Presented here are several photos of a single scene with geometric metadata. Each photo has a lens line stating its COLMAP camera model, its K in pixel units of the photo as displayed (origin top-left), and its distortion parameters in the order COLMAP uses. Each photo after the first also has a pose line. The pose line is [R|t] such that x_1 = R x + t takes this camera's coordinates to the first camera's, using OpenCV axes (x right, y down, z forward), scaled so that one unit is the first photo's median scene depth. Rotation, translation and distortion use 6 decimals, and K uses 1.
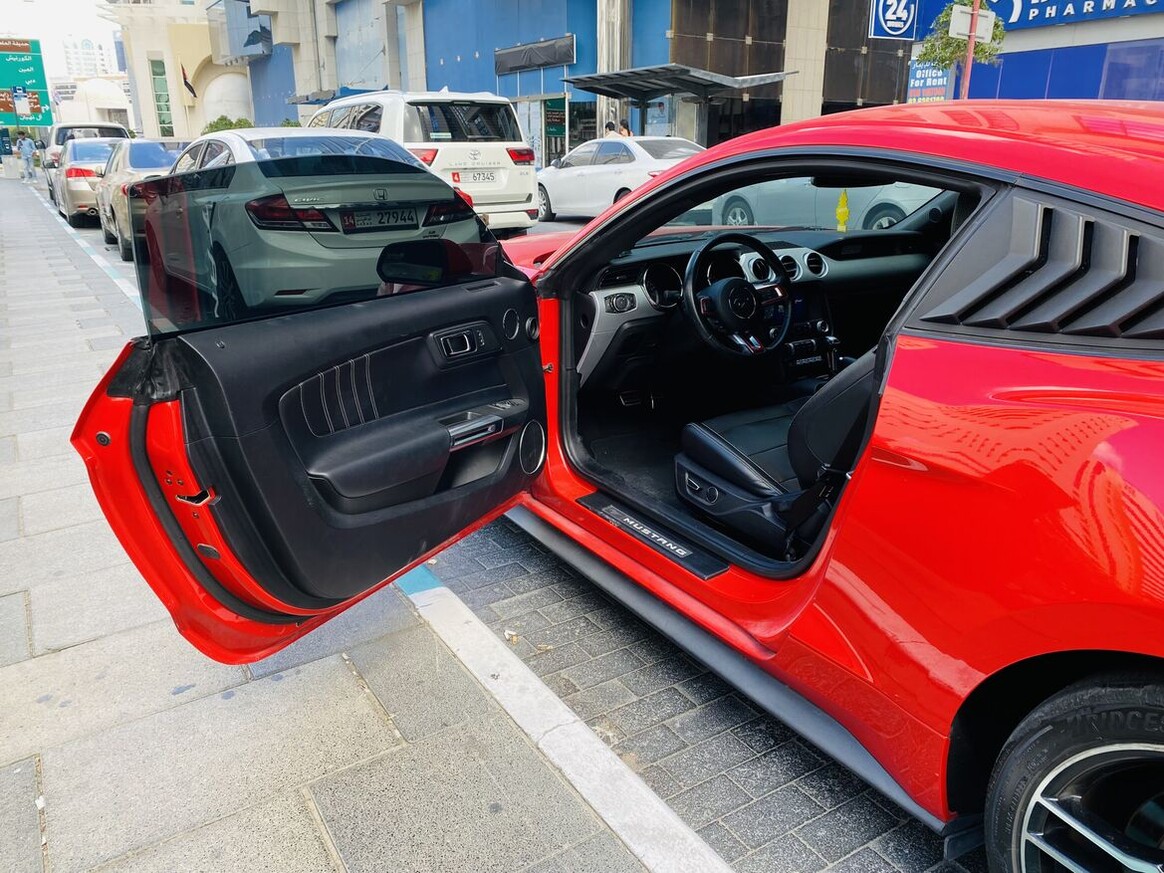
lens RADIAL K [[884.0, 0, 582.0], [0, 884.0, 436.5], [0, 0, 1]] dist [0.012417, -0.008588]
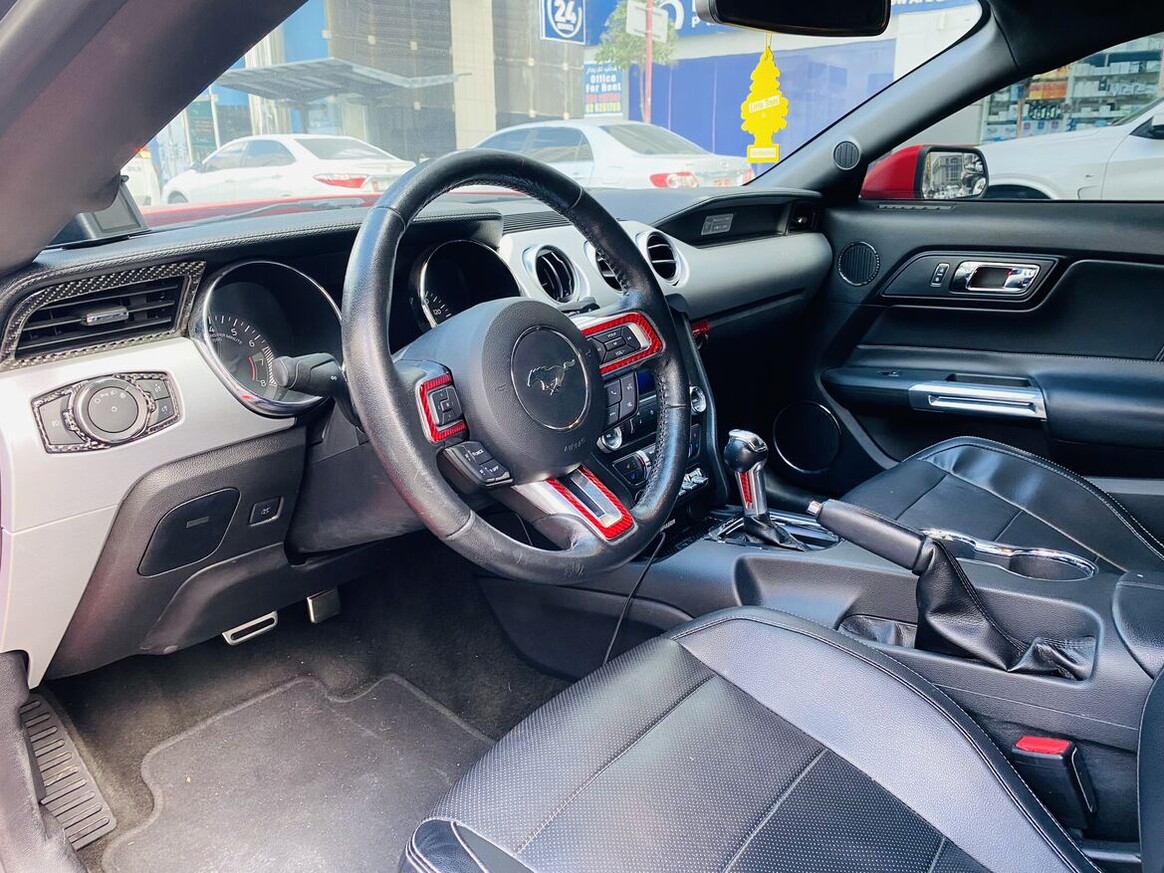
lens RADIAL K [[884.0, 0, 582.0], [0, 884.0, 436.5], [0, 0, 1]] dist [0.012417, -0.008588]
pose [[0.940454, -0.098139, 0.325447, 0.012619], [0.104287, 0.994546, -0.001453, -0.017934], [-0.323529, 0.035306, 0.945559, 0.097992]]
